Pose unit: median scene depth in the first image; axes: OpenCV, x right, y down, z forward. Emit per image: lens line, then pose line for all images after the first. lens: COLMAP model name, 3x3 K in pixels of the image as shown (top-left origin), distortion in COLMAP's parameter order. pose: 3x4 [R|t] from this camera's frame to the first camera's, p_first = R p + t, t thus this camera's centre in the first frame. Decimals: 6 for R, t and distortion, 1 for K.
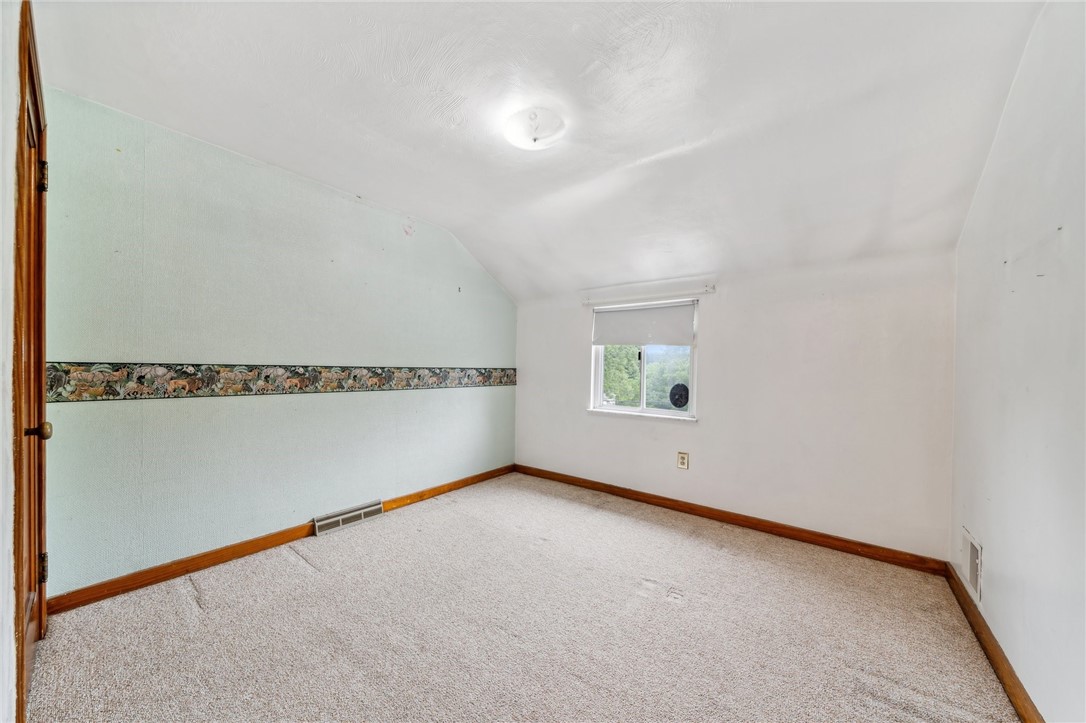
lens RADIAL K [[379.0, 0, 540.4], [0, 379.0, 372.1], [0, 0, 1]] dist [-0.002087, -0.000312]
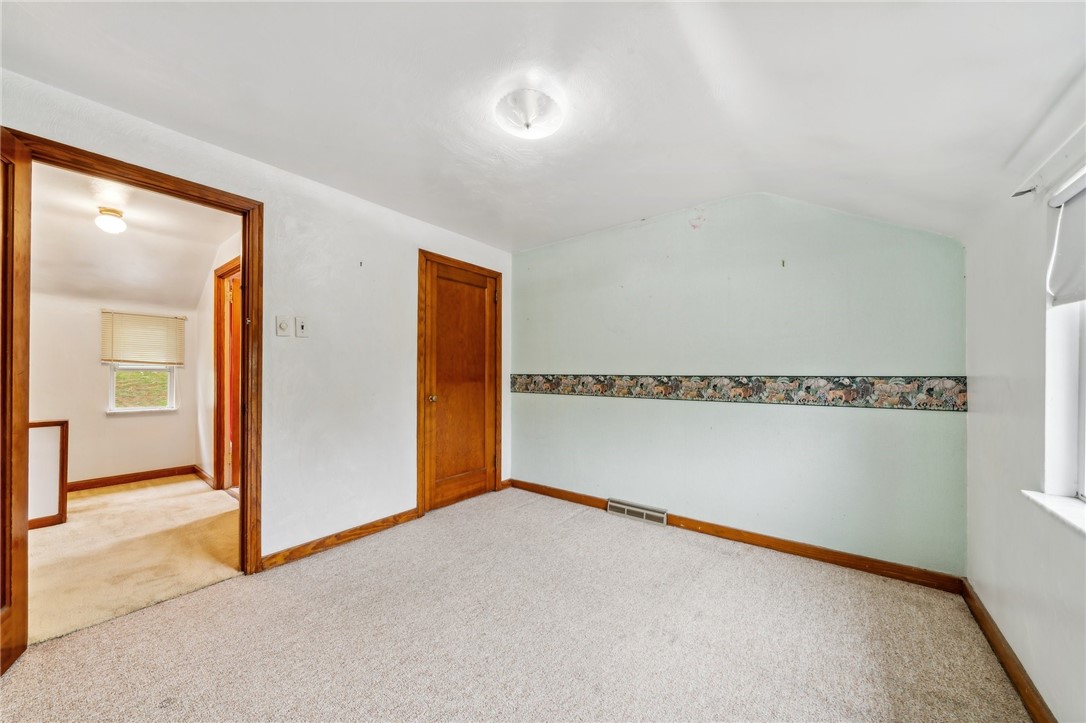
lens RADIAL K [[379.0, 0, 540.4], [0, 379.0, 372.1], [0, 0, 1]] dist [-0.002087, -0.000312]
pose [[0.012242, -0.019571, -0.999734, 0.484015], [-0.013382, 0.999716, -0.019734, 0.001301], [0.999836, 0.013620, 0.011977, 0.560553]]
